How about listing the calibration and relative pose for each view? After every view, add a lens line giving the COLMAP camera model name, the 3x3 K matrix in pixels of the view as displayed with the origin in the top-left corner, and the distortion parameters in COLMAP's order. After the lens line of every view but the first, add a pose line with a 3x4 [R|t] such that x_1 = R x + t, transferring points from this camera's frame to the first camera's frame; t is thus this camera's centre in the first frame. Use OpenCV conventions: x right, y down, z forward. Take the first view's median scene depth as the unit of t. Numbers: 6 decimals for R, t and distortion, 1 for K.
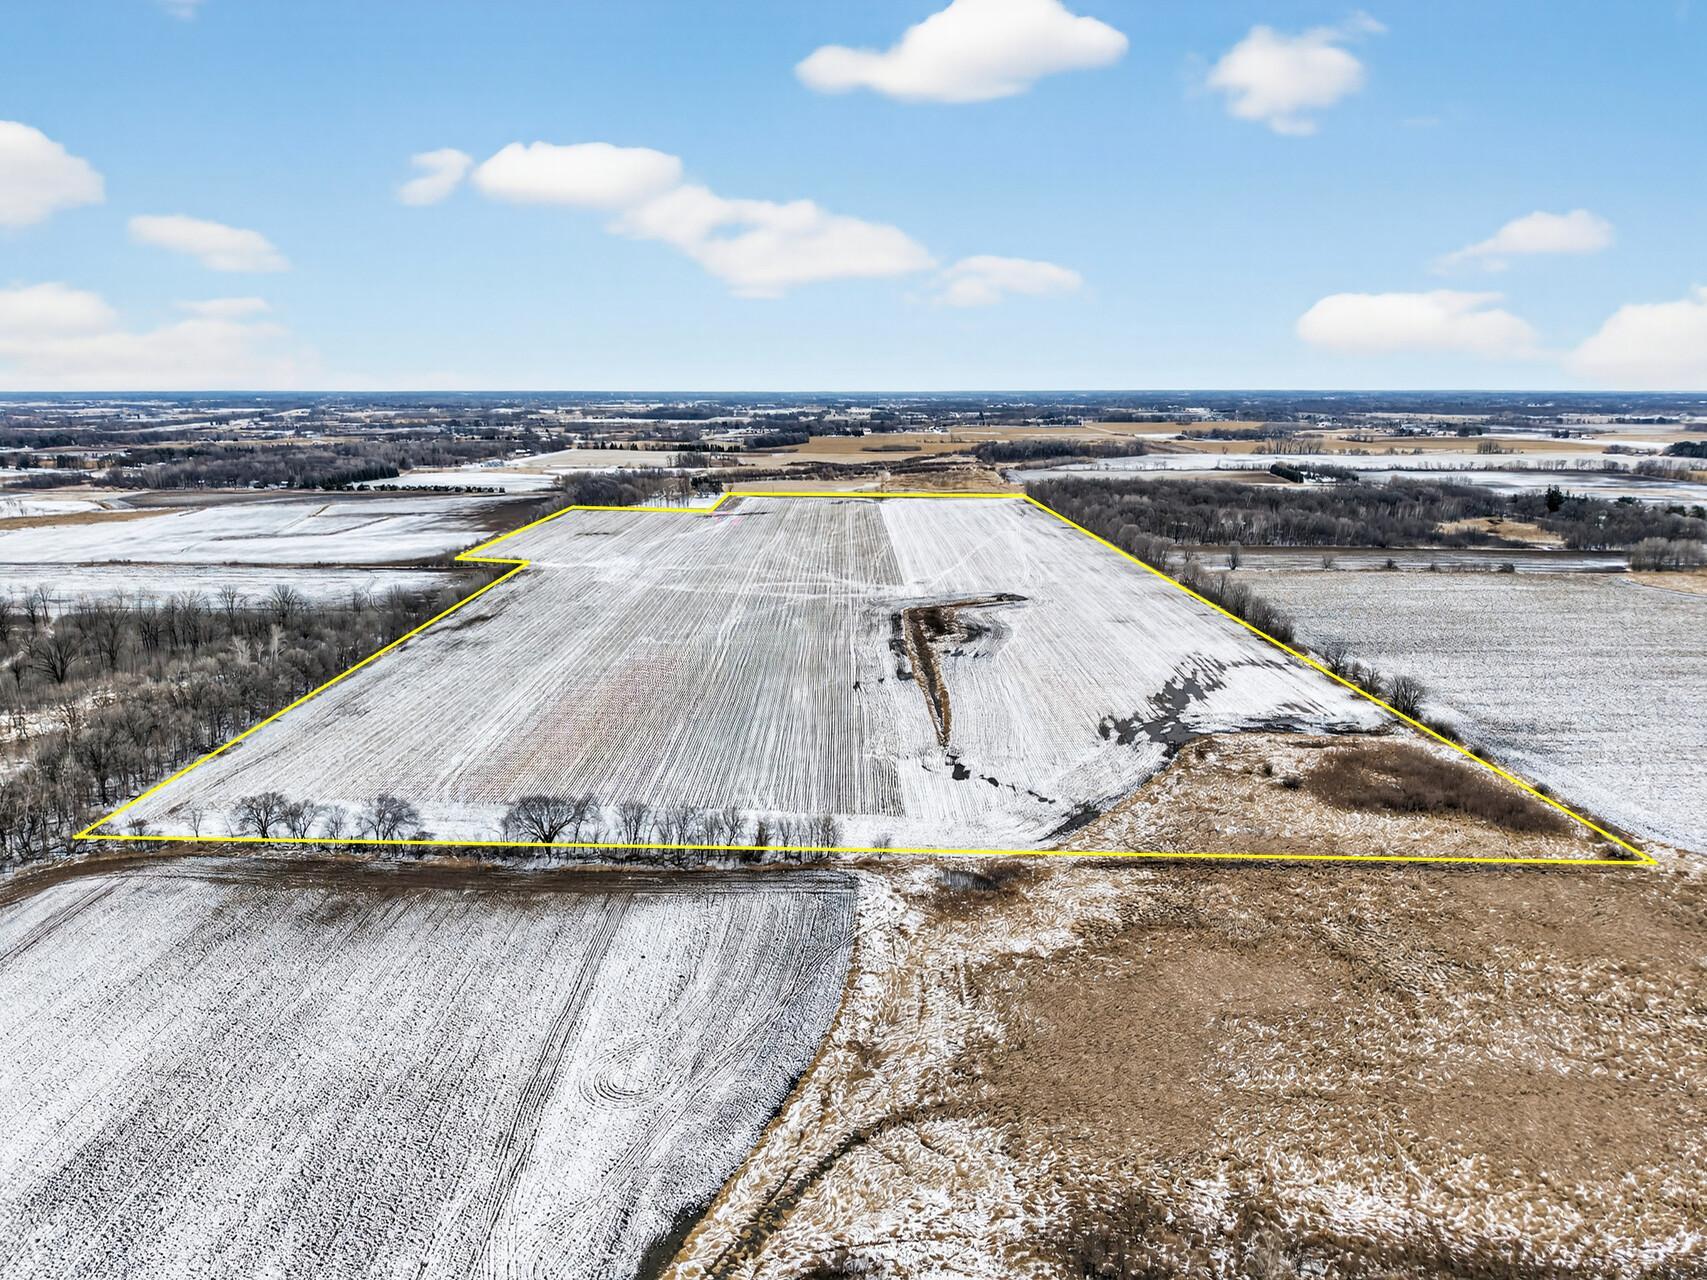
lens RADIAL K [[1143.6, 0, 853.5], [0, 1143.6, 640.0], [0, 0, 1]] dist [0.053832, -0.068830]
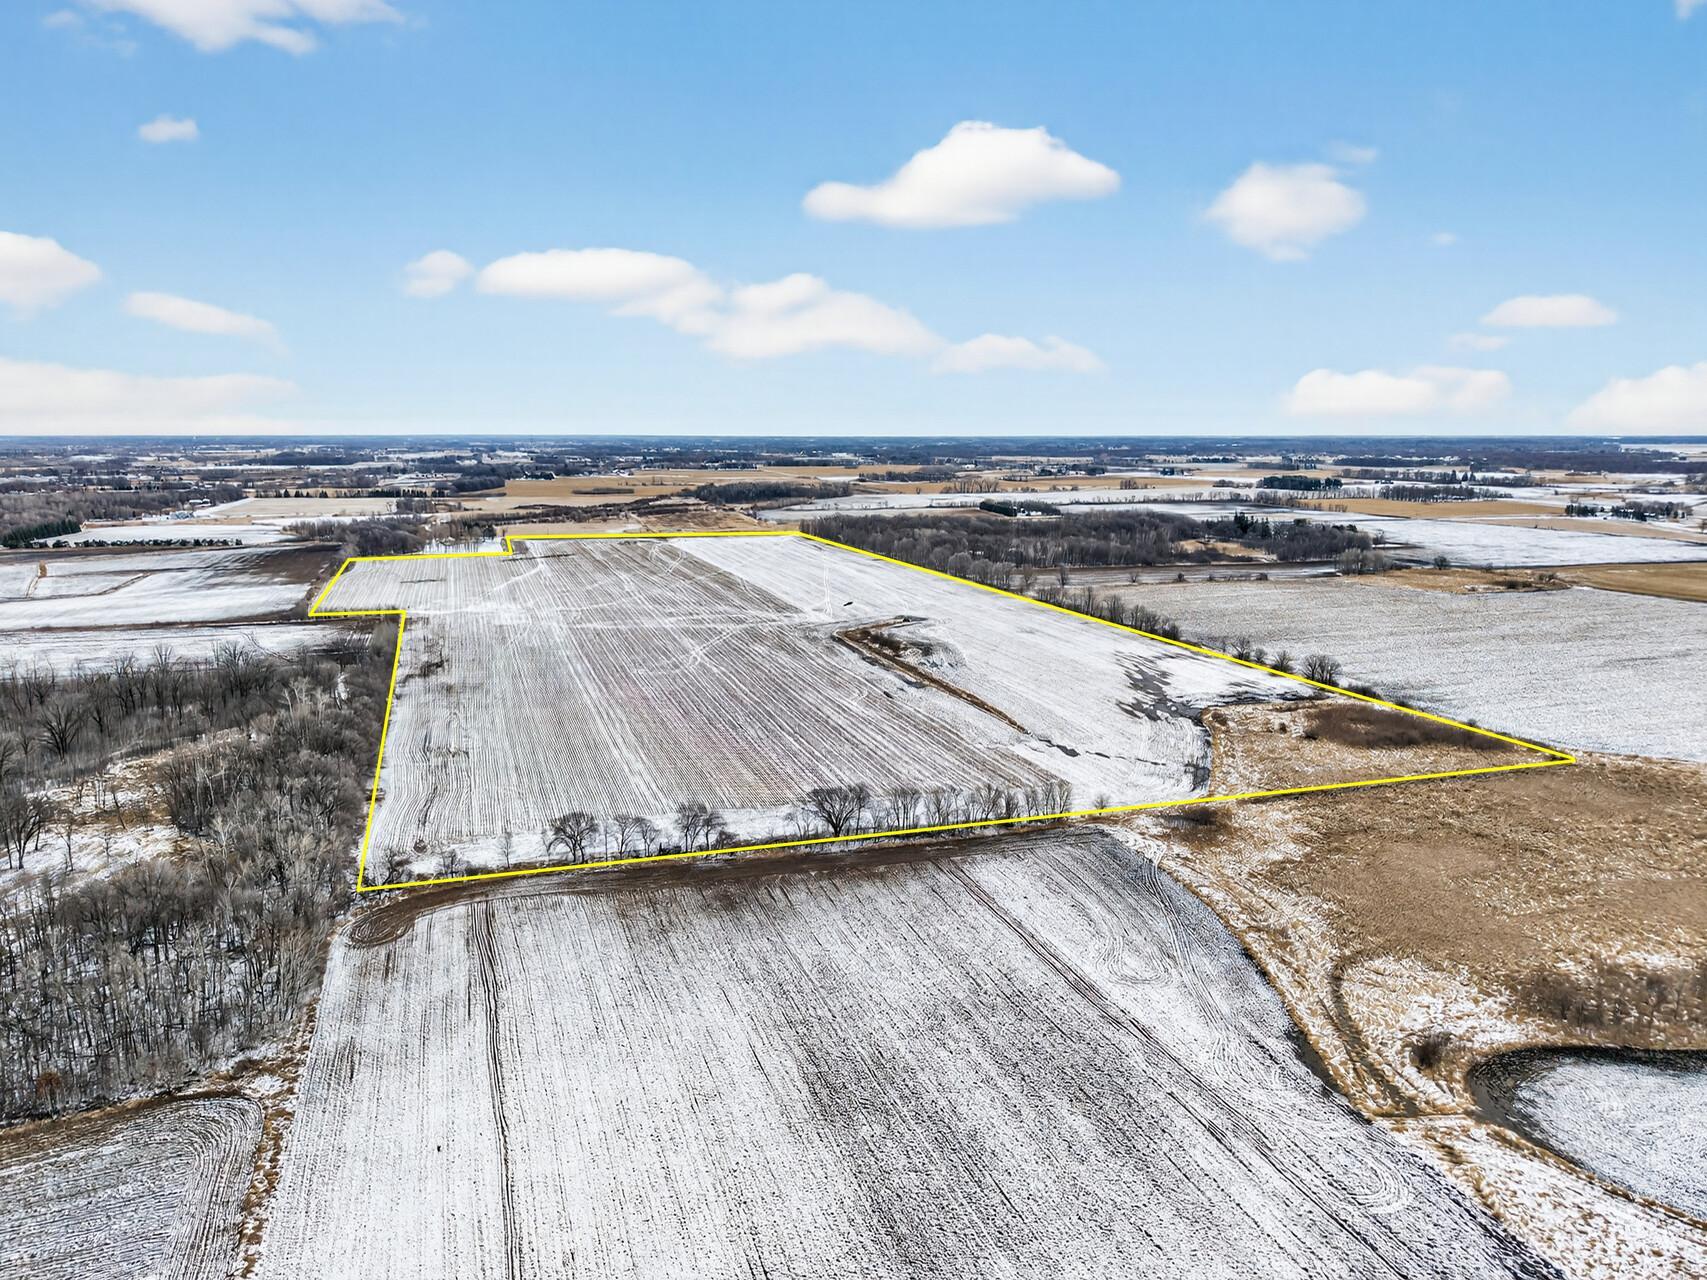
lens RADIAL K [[1143.6, 0, 853.5], [0, 1143.6, 640.0], [0, 0, 1]] dist [0.053832, -0.068830]
pose [[0.948997, -0.056573, 0.310167, -0.463863], [0.068168, 0.997318, -0.026662, 0.016705], [-0.307827, 0.046446, 0.950308, -0.066149]]
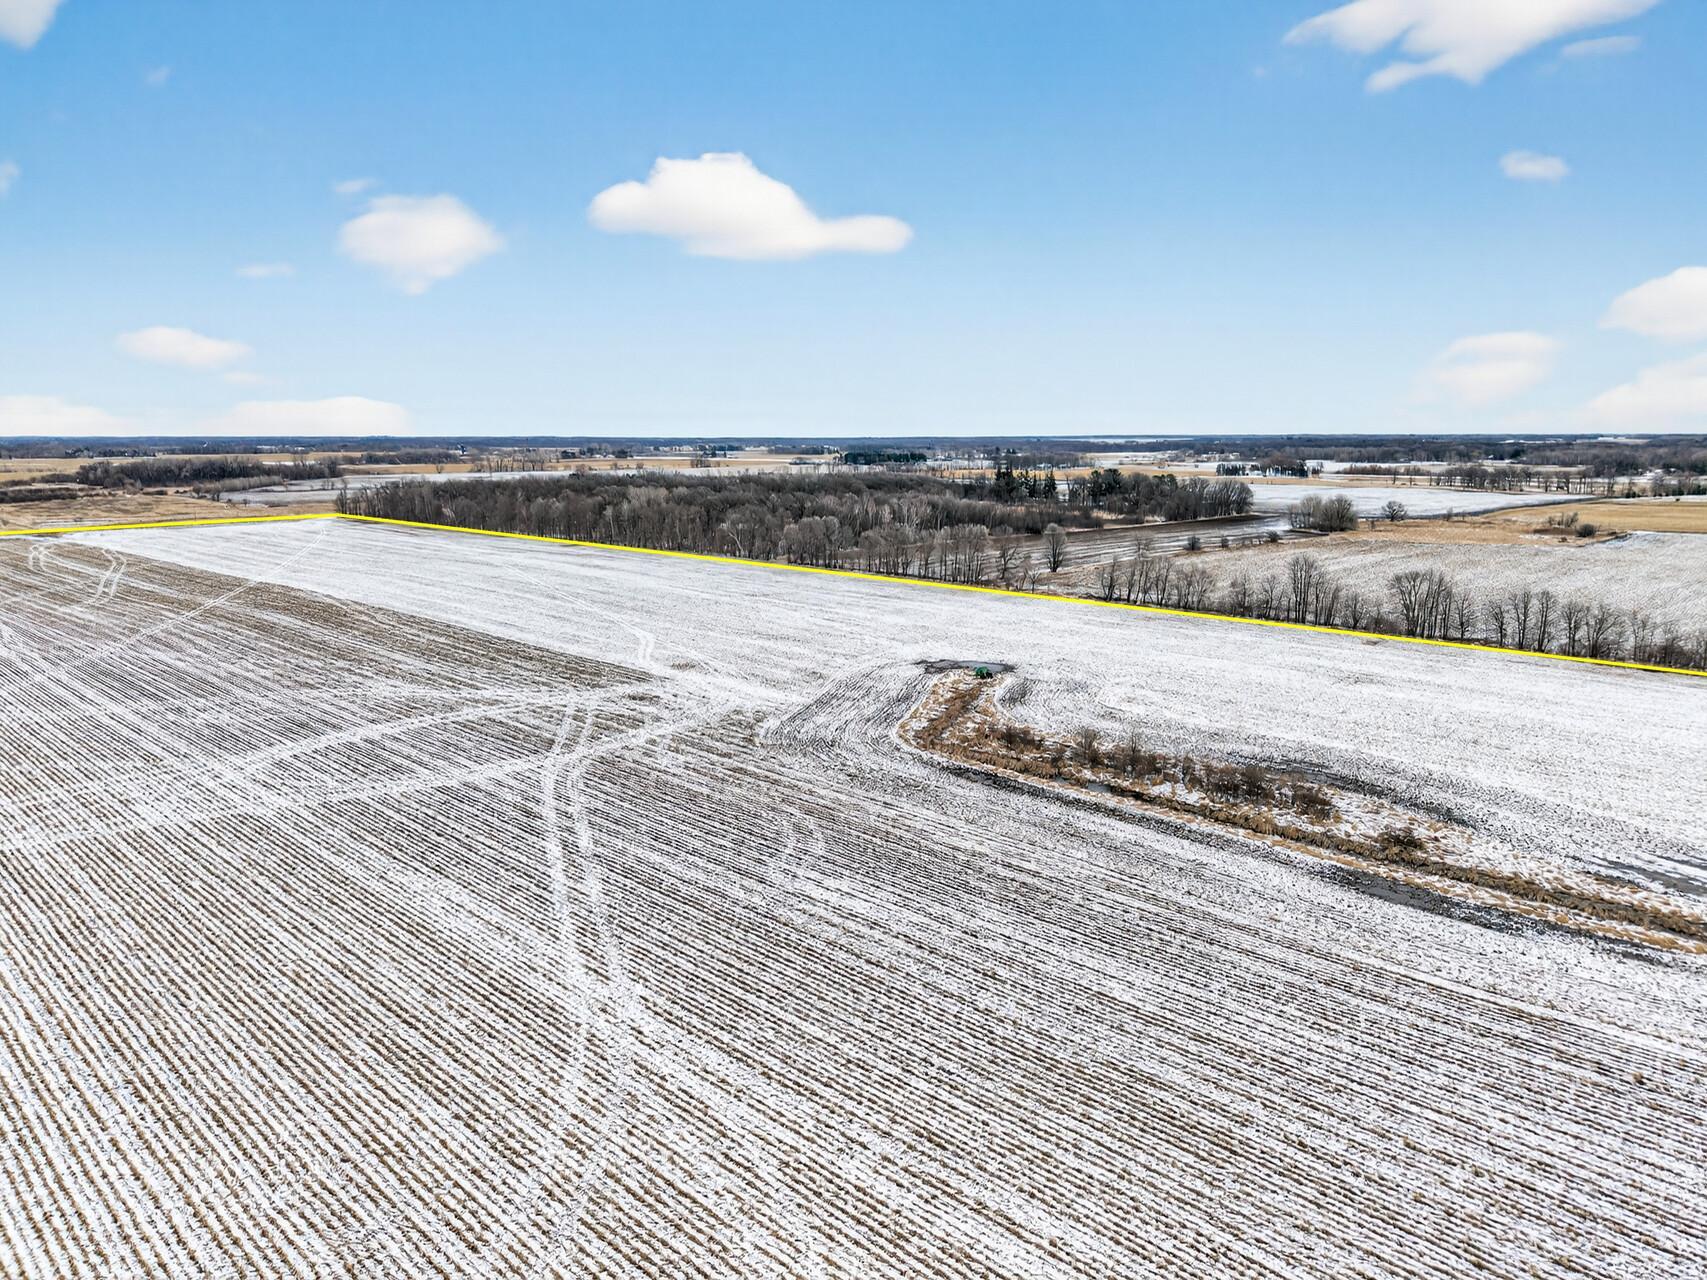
lens RADIAL K [[1143.6, 0, 853.5], [0, 1143.6, 640.0], [0, 0, 1]] dist [0.053832, -0.068830]
pose [[0.709655, -0.128814, 0.692673, -0.338786], [0.152420, 0.987931, 0.027566, -0.121200], [-0.687864, 0.086015, 0.720725, 1.319323]]
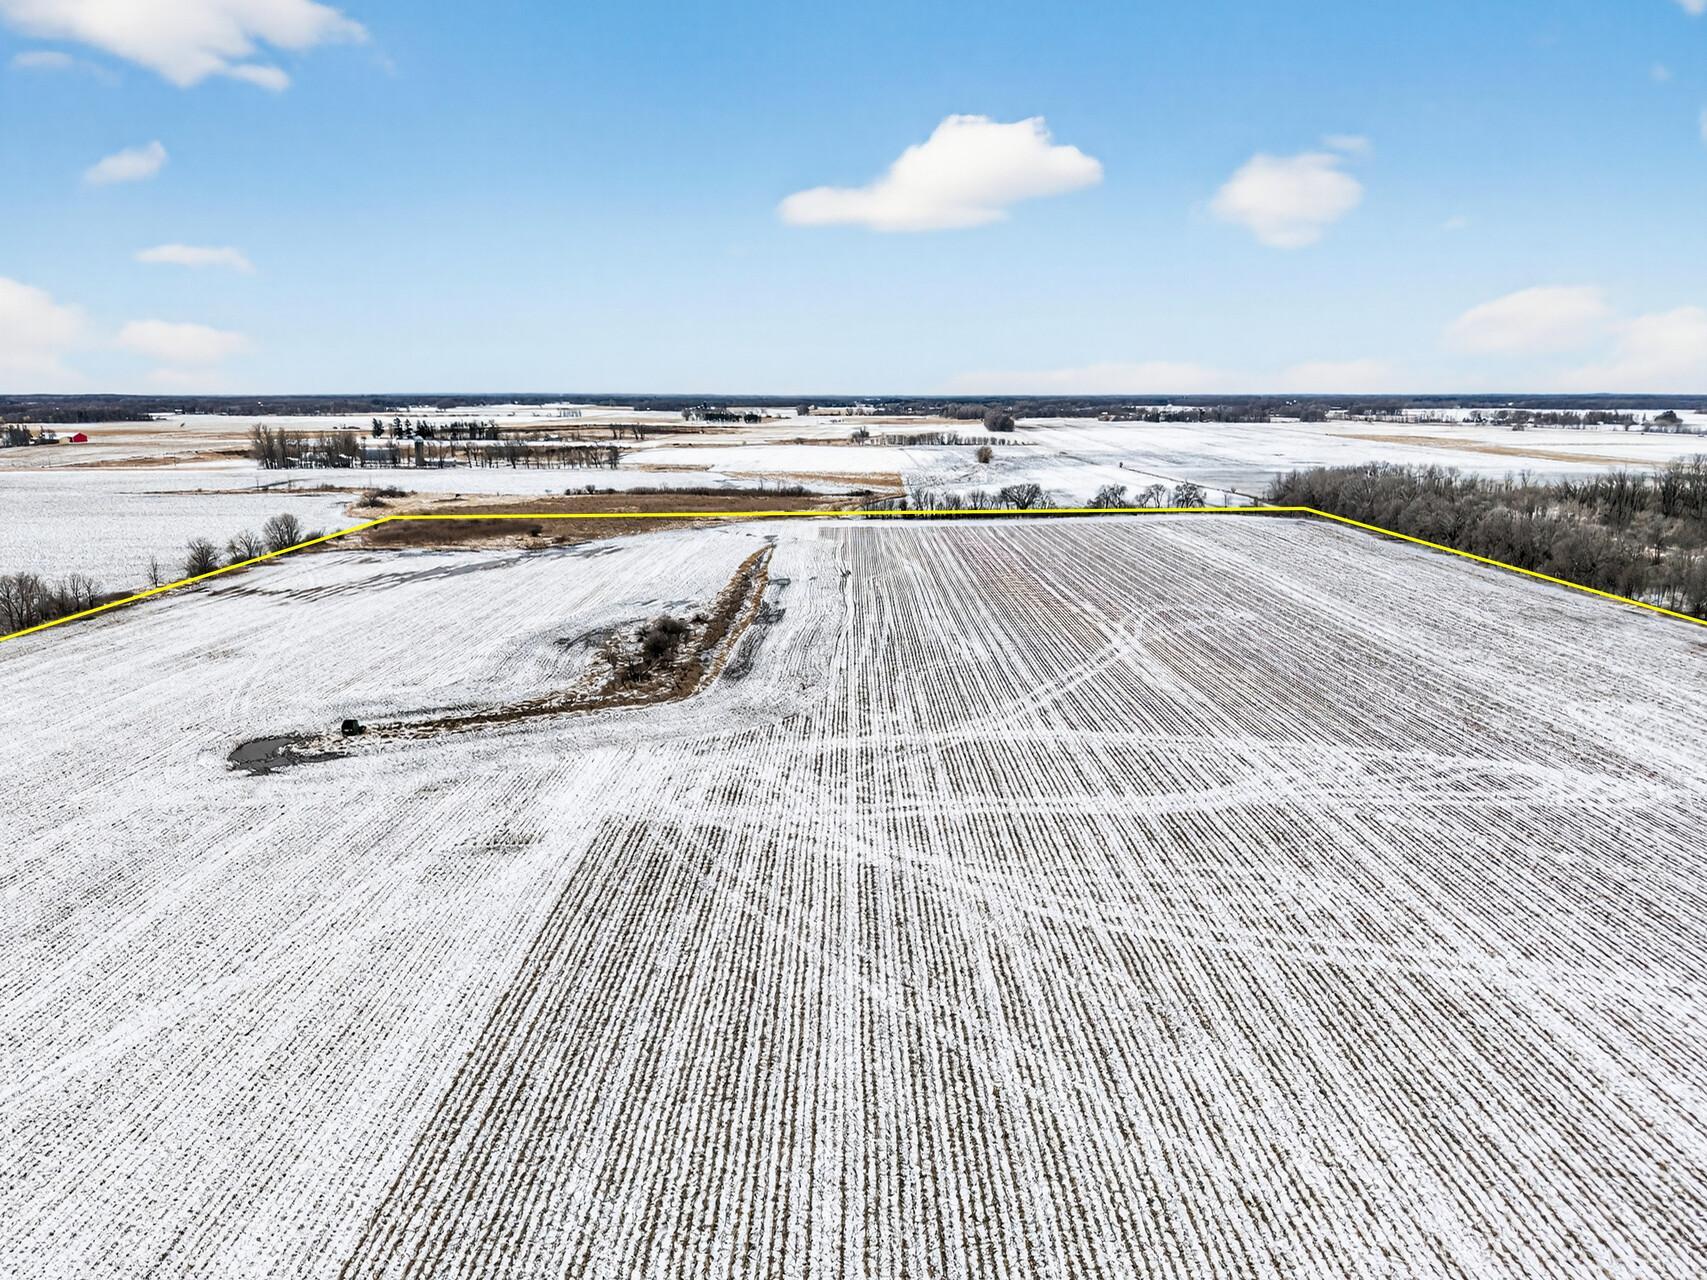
lens RADIAL K [[1240.6, 0, 872.0], [0, 1240.6, 638.5], [0, 0, 1]] dist [0.068379, -0.103518]
pose [[-0.999996, -0.002070, 0.001916, -0.030581], [-0.001137, 0.917474, 0.397795, -0.341585], [-0.002581, 0.397791, -0.917472, 2.306139]]
